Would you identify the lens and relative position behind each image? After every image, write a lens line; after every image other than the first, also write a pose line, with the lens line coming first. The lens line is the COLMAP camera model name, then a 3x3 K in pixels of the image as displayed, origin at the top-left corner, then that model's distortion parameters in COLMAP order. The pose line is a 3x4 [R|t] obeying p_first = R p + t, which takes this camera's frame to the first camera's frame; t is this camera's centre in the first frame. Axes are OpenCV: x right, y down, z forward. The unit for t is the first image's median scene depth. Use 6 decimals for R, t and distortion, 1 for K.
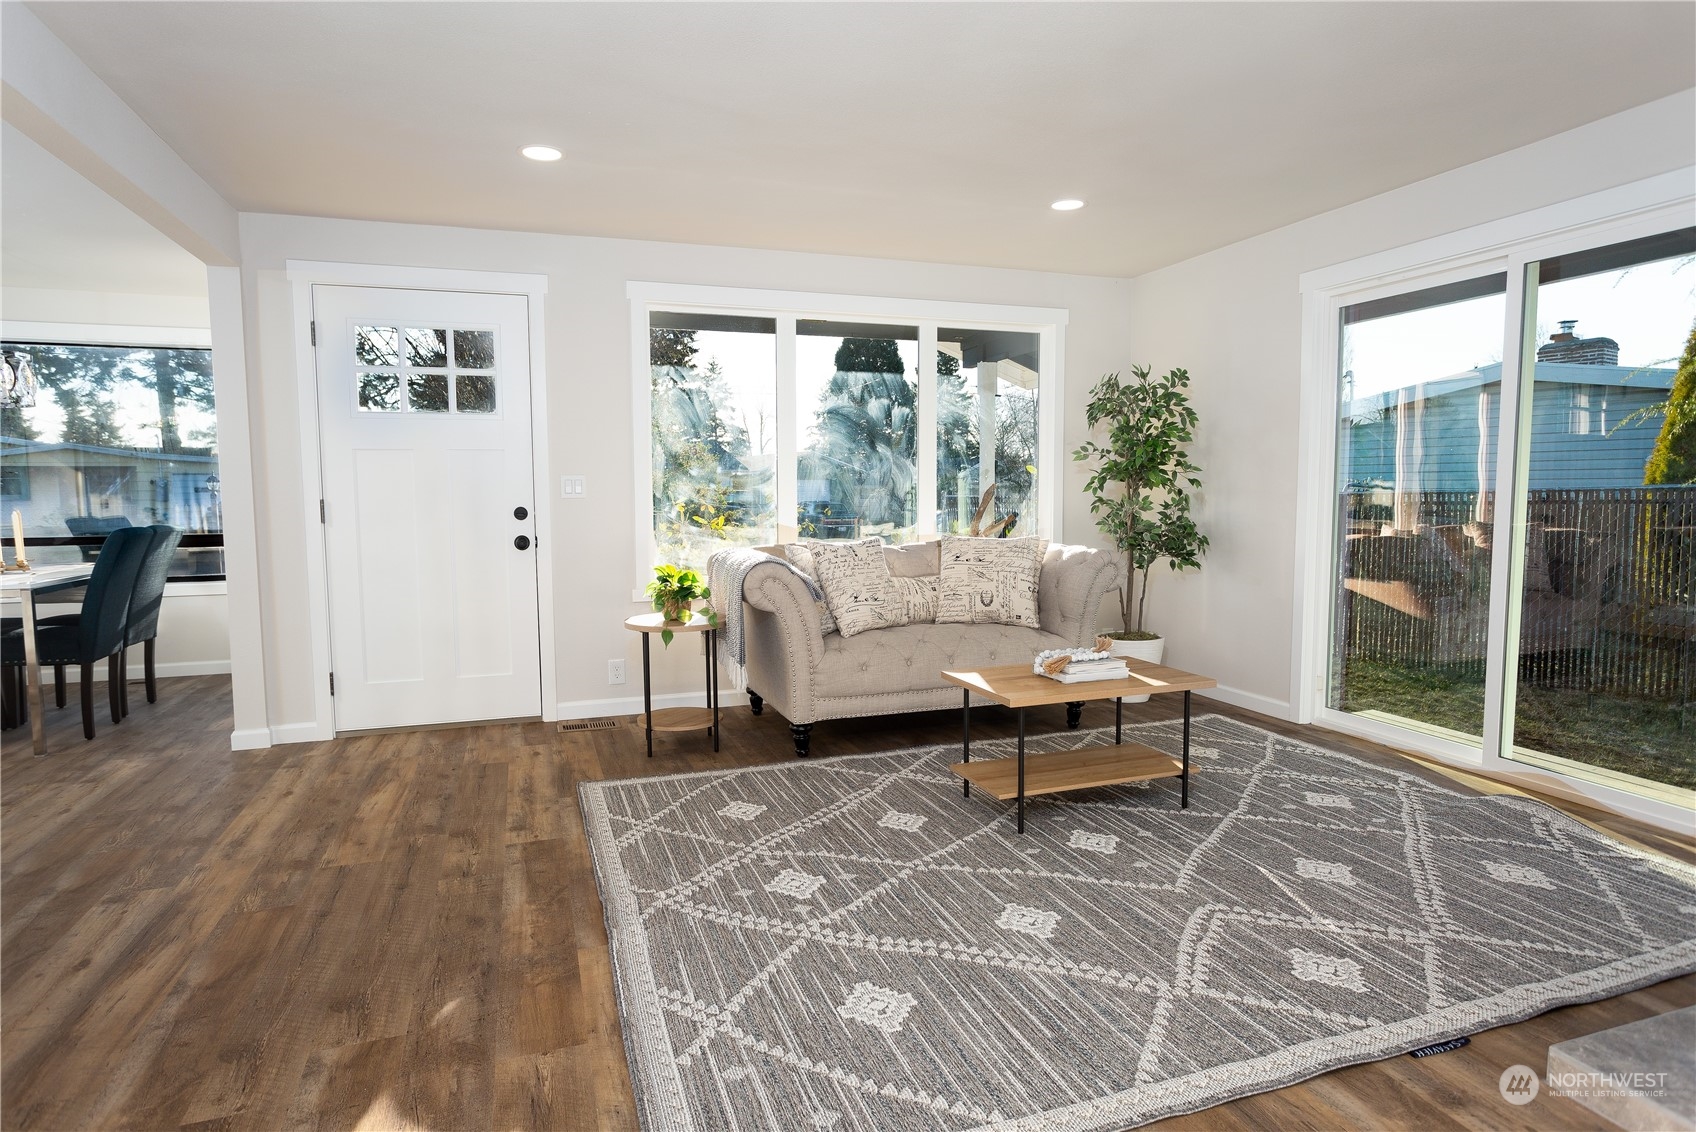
lens RADIAL K [[953.2, 0, 848.0], [0, 953.2, 558.8], [0, 0, 1]] dist [-0.019333, 0.005217]
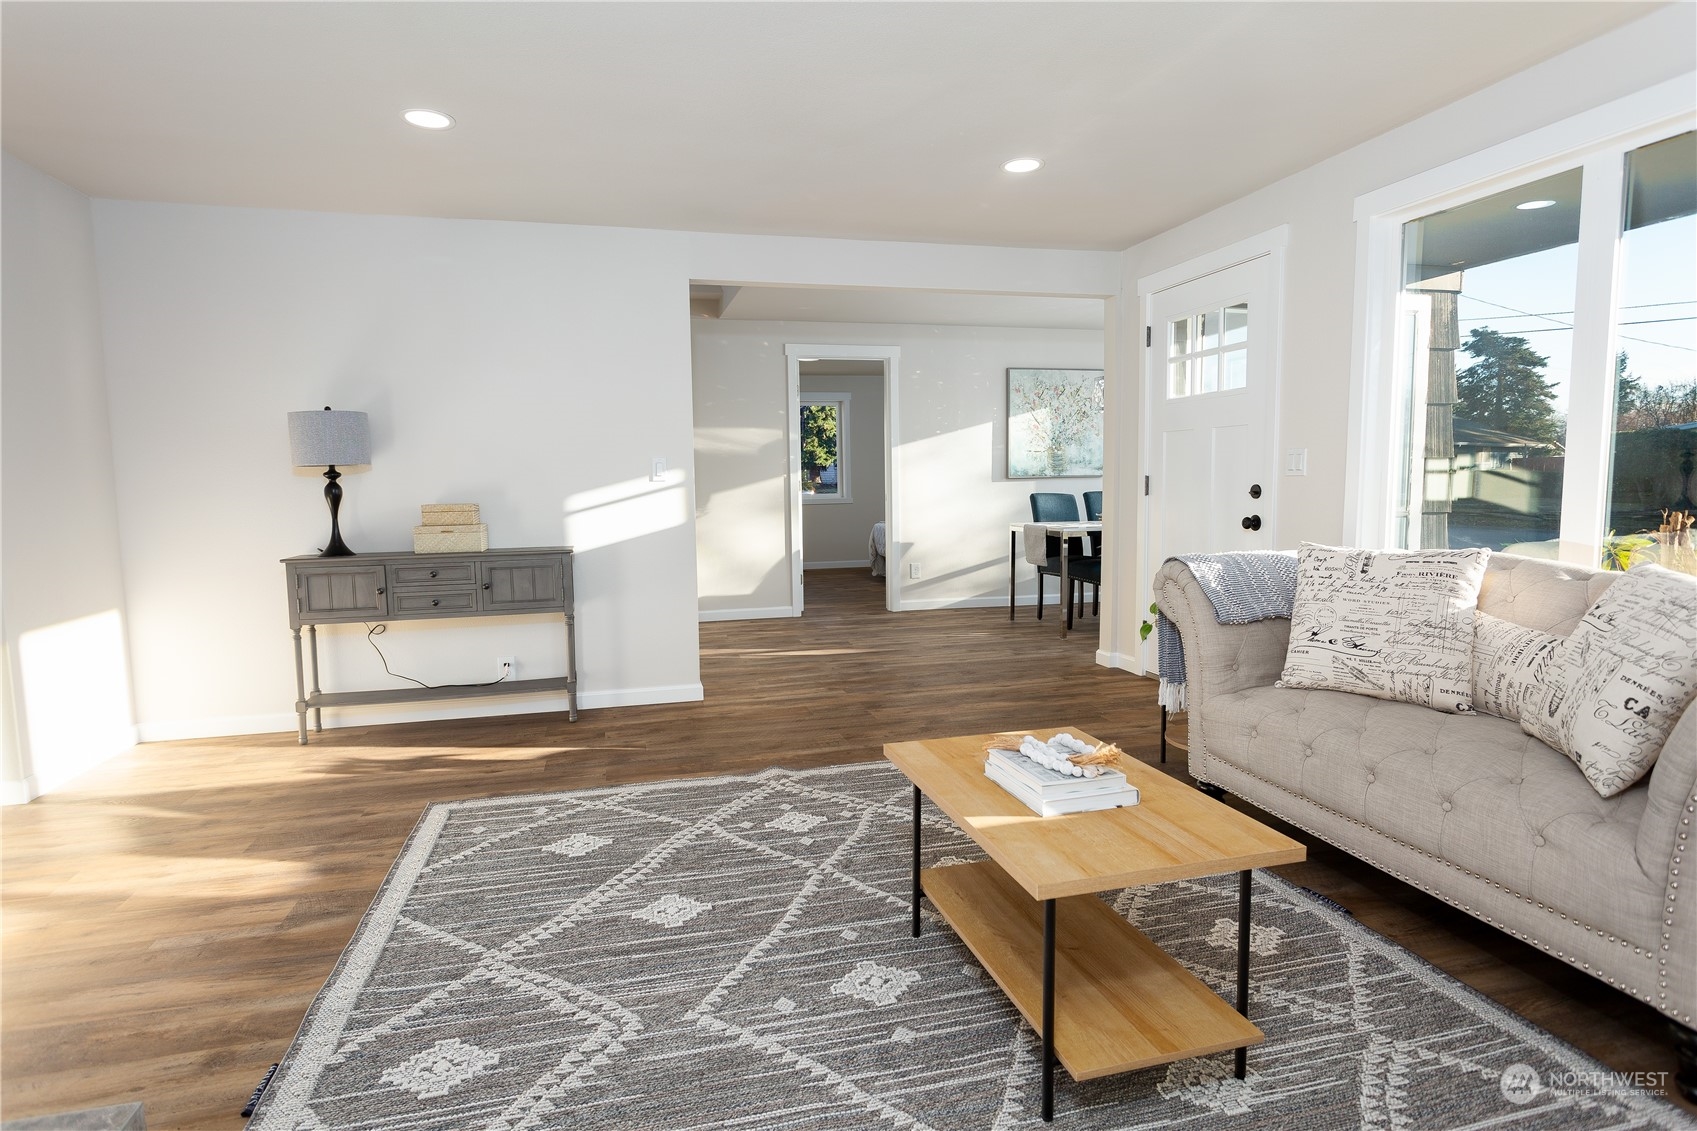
lens RADIAL K [[909.7, 0, 838.8], [0, 909.7, 570.3], [0, 0, 1]] dist [-0.012097, -0.001236]
pose [[-0.086068, 0.109668, -0.990235, 0.854500], [-0.059593, 0.991577, 0.114996, -0.071754], [0.994505, 0.068908, -0.078807, 0.976582]]
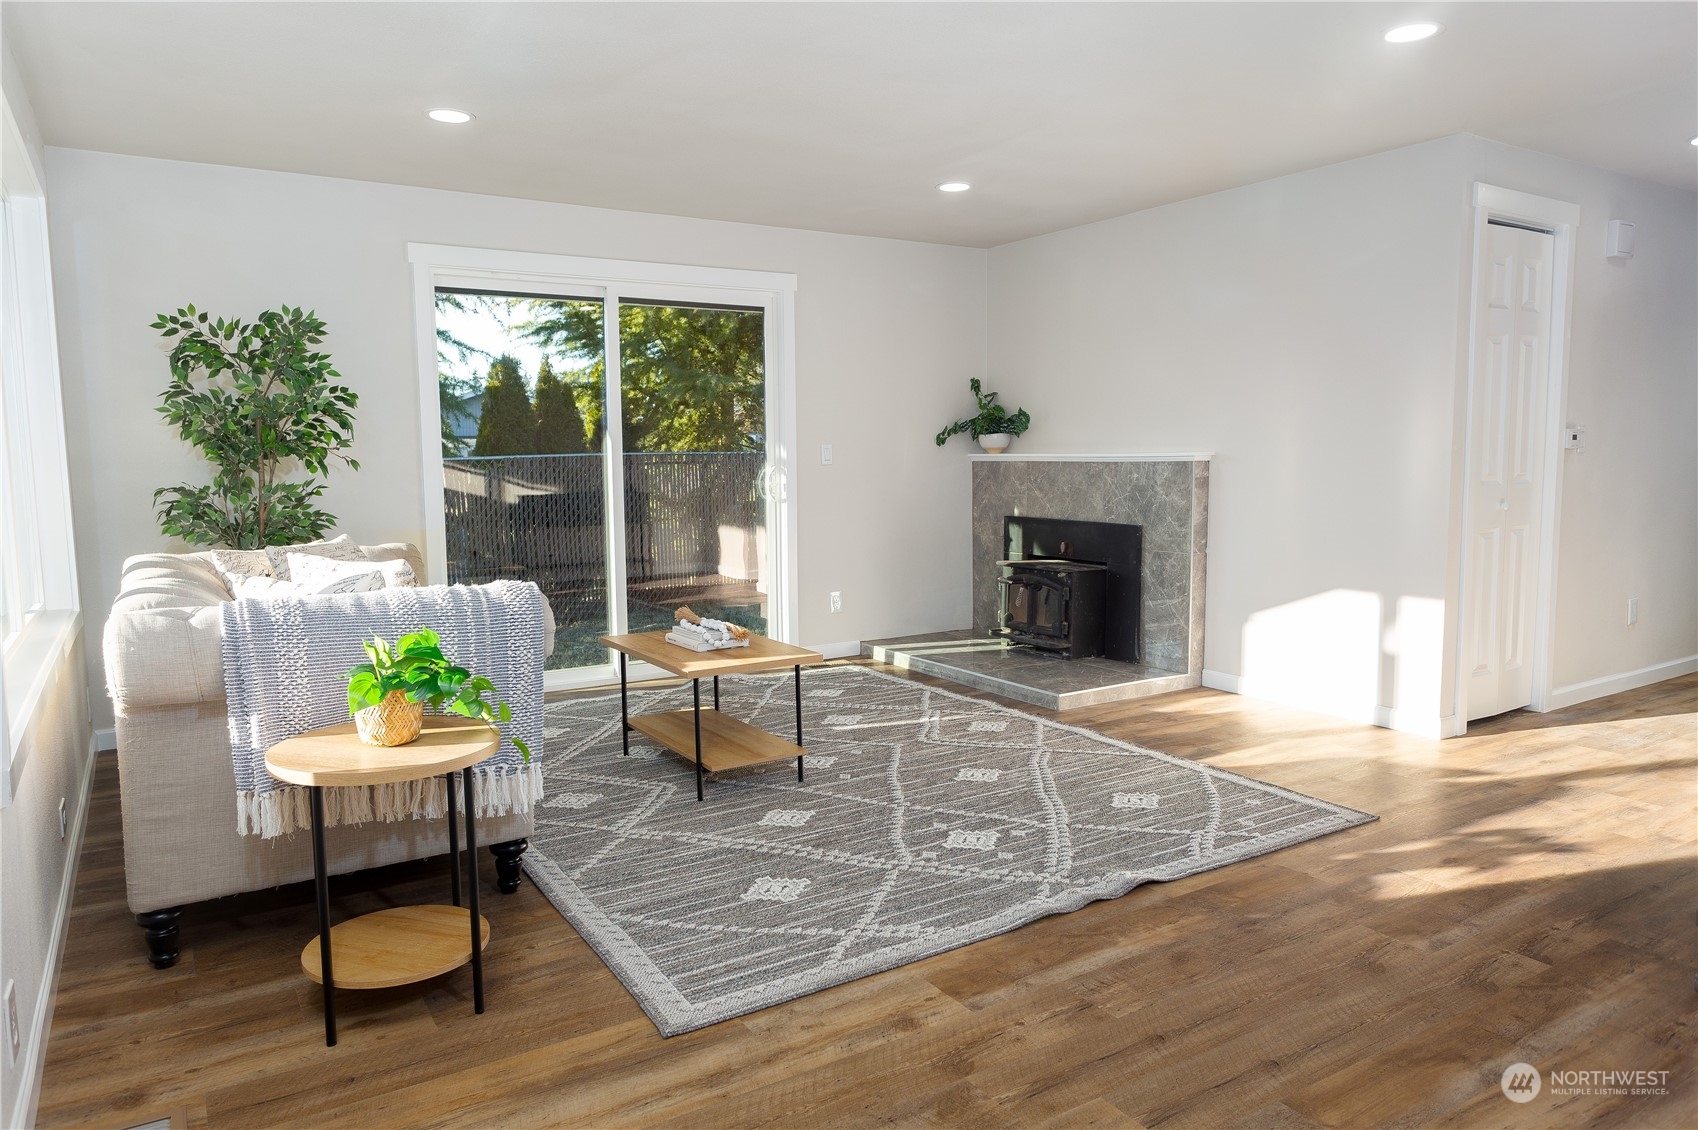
lens RADIAL K [[1108.9, 0, 858.5], [0, 1108.9, 555.9], [0, 0, 1]] dist [-0.006765, 0.004378]
pose [[-0.233357, -0.083907, 0.968764, -1.031163], [0.083610, 0.990849, 0.105960, -0.092914], [-0.968790, 0.105725, -0.224206, 1.191614]]
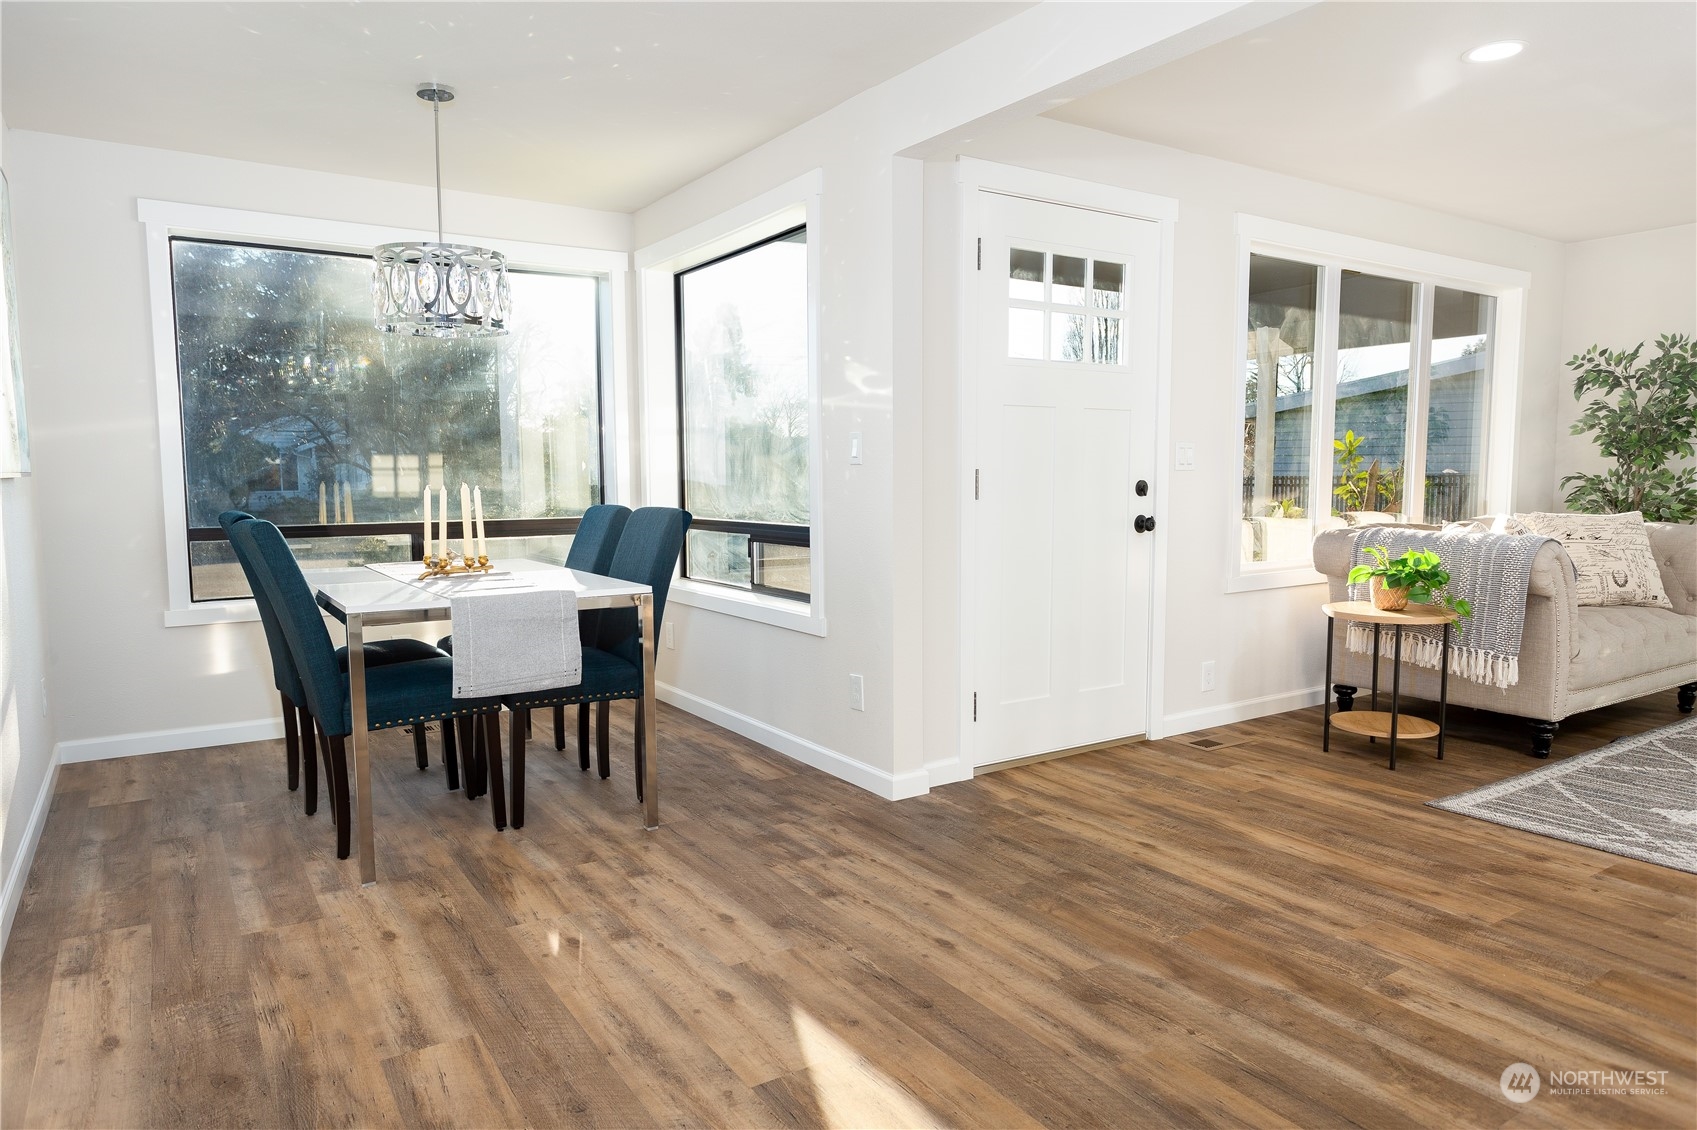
lens RADIAL K [[1072.5, 0, 848.8], [0, 1072.5, 566.2], [0, 0, 1]] dist [0.006840, 0.001858]
pose [[0.967769, -0.019325, 0.251096, -1.203327], [0.016242, 0.999765, 0.014344, 0.003088], [-0.251314, -0.009803, 0.967856, 0.243554]]
